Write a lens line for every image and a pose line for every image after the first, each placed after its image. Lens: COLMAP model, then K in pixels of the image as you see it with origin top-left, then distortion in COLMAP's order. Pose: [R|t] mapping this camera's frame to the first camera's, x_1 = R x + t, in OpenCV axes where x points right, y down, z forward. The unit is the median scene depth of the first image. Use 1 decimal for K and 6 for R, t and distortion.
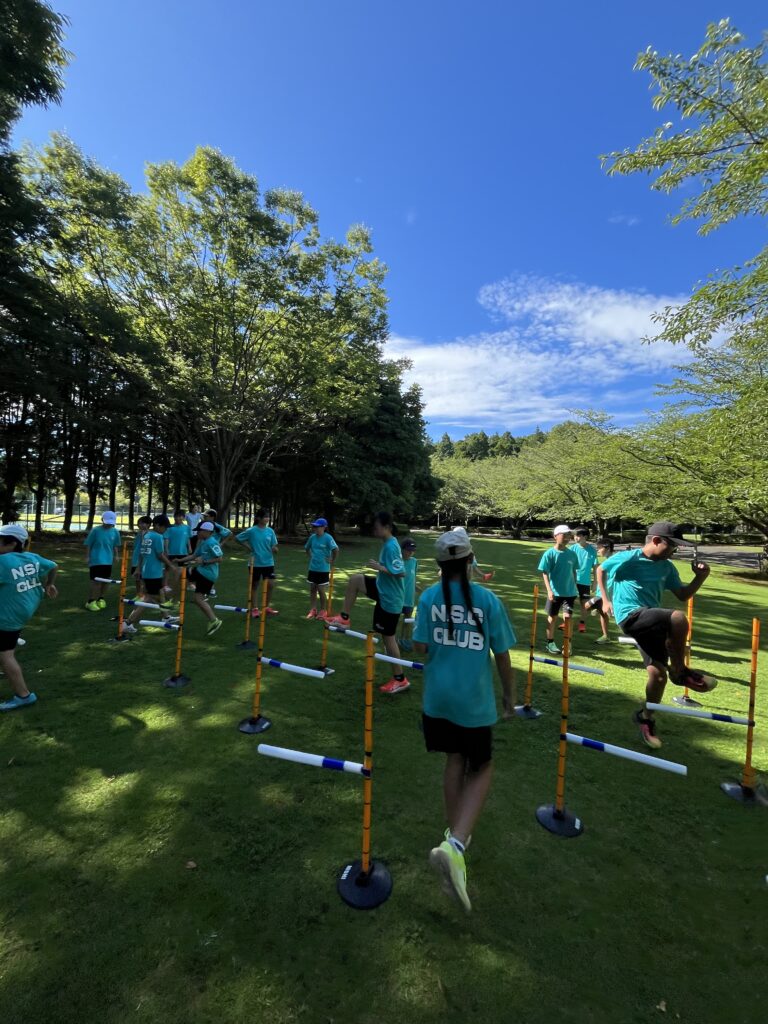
lens RADIAL K [[409.5, 0, 392.2], [0, 409.5, 515.3], [0, 0, 1]] dist [-0.027069, -0.000181]
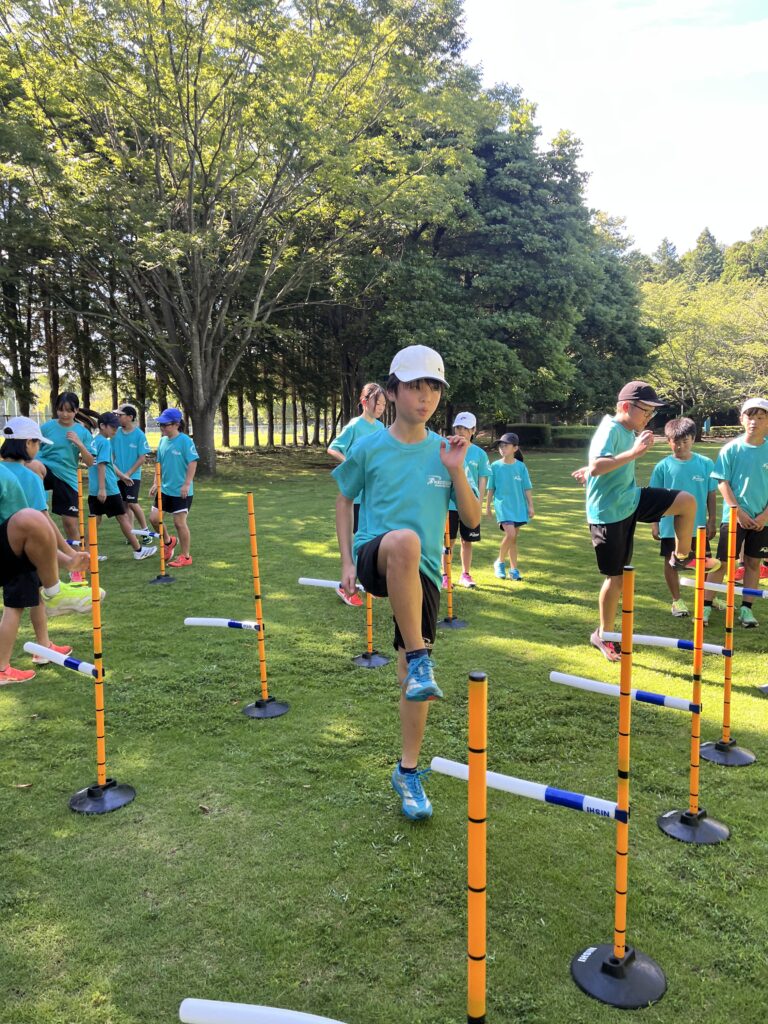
lens RADIAL K [[759.0, 0, 389.0], [0, 759.0, 518.9], [0, 0, 1]] dist [0.024621, -0.049565]
pose [[0.963854, -0.015354, -0.265986, 0.039827], [0.051523, 0.990234, 0.129545, 0.002973], [0.261400, -0.138567, 0.955233, 0.005747]]
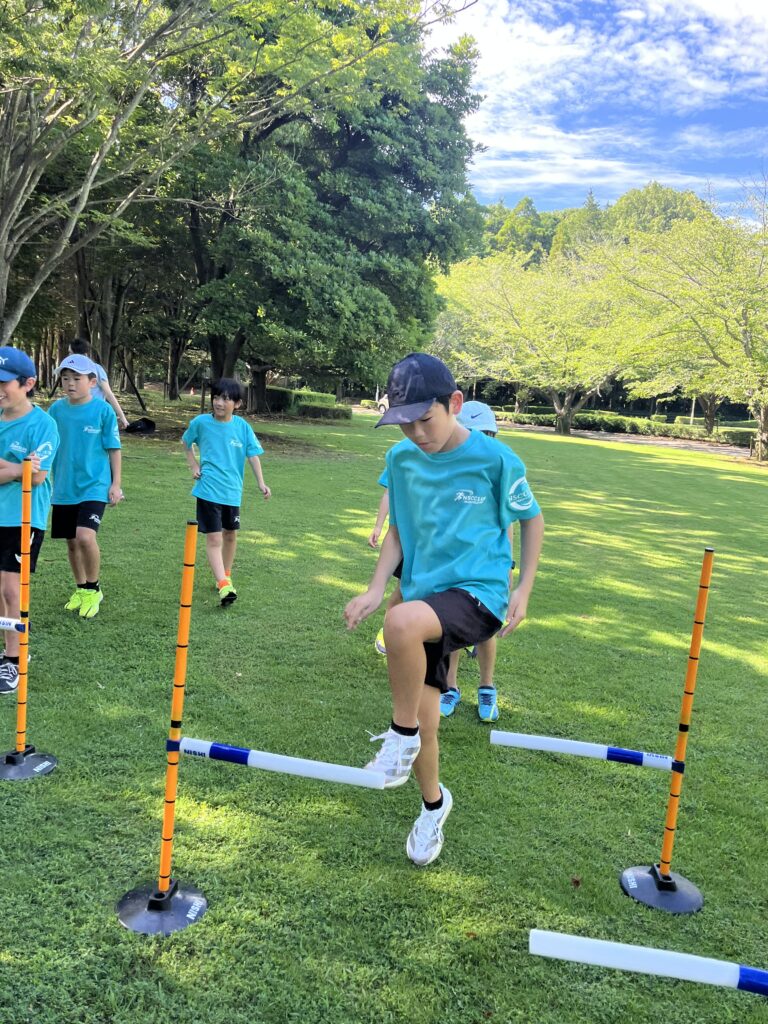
lens RADIAL K [[838.7, 0, 388.5], [0, 838.7, 535.5], [0, 0, 1]] dist [0.021182, -0.043507]
pose [[0.979082, -0.007407, 0.203330, -0.078161], [-0.030400, 0.982794, 0.182186, 0.001952], [-0.201181, -0.184556, 0.962011, 0.061452]]
